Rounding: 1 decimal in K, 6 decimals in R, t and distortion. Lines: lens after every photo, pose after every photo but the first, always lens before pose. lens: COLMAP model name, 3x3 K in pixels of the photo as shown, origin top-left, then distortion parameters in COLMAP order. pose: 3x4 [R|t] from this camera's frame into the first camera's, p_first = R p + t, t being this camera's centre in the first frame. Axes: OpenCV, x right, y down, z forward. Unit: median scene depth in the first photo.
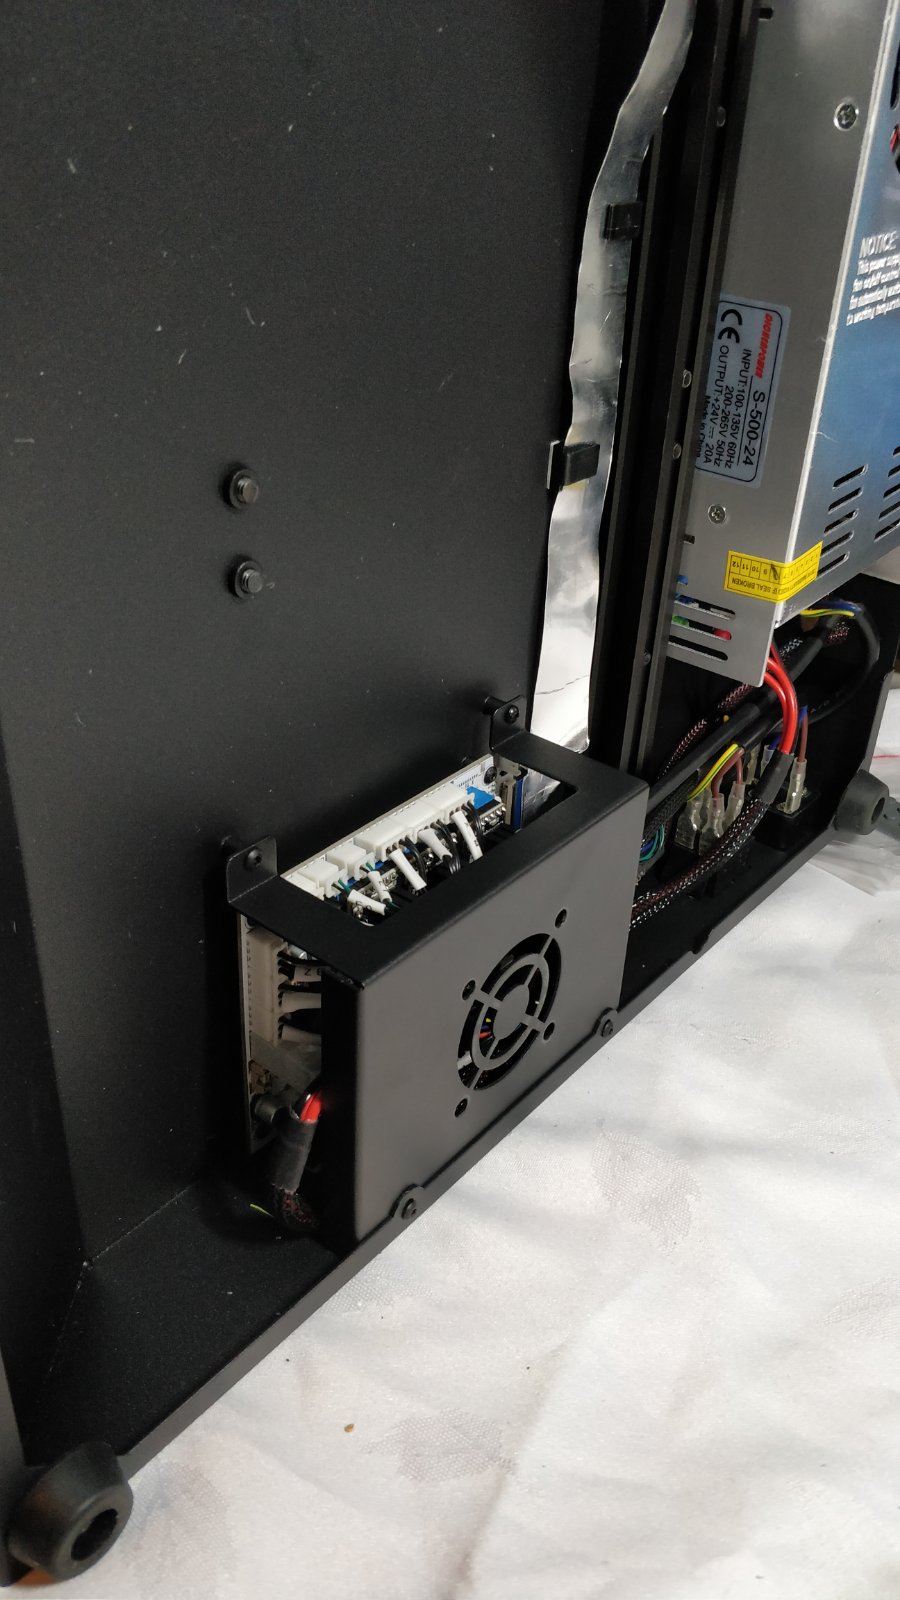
lens RADIAL K [[1408.8, 0, 450.0], [0, 1408.8, 800.0], [0, 0, 1]] dist [0.097466, -0.336275]
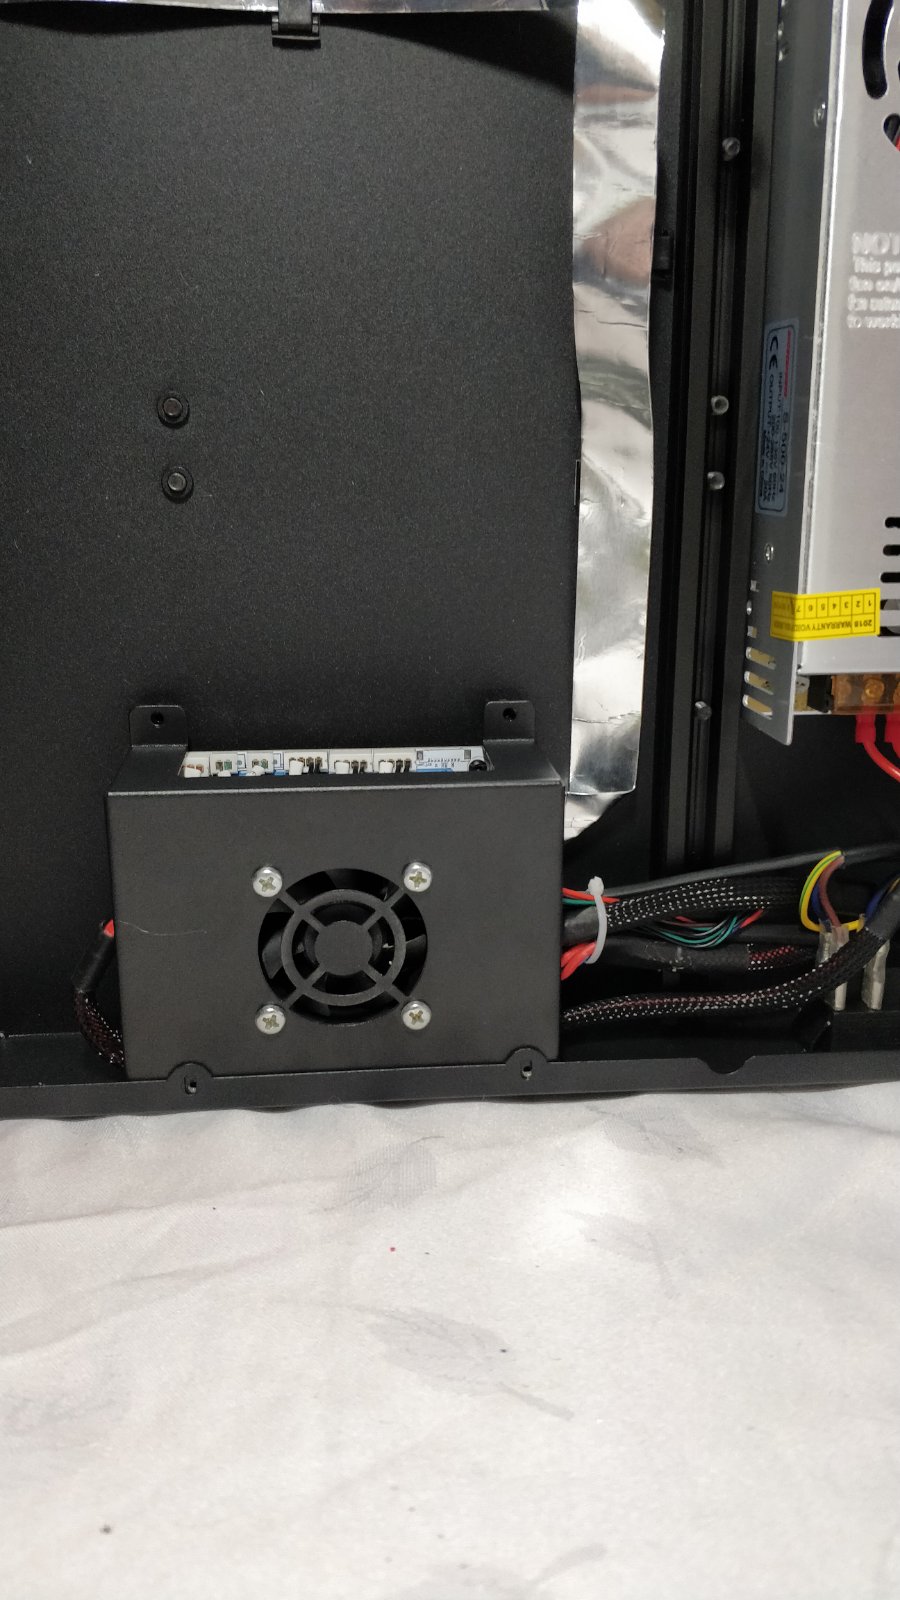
lens RADIAL K [[1408.8, 0, 450.0], [0, 1408.8, 800.0], [0, 0, 1]] dist [0.097466, -0.336275]
pose [[0.686047, 0.120548, -0.717501, 0.789539], [-0.346763, 0.921139, -0.176800, 0.199771], [0.639606, 0.370096, 0.673746, 0.319309]]
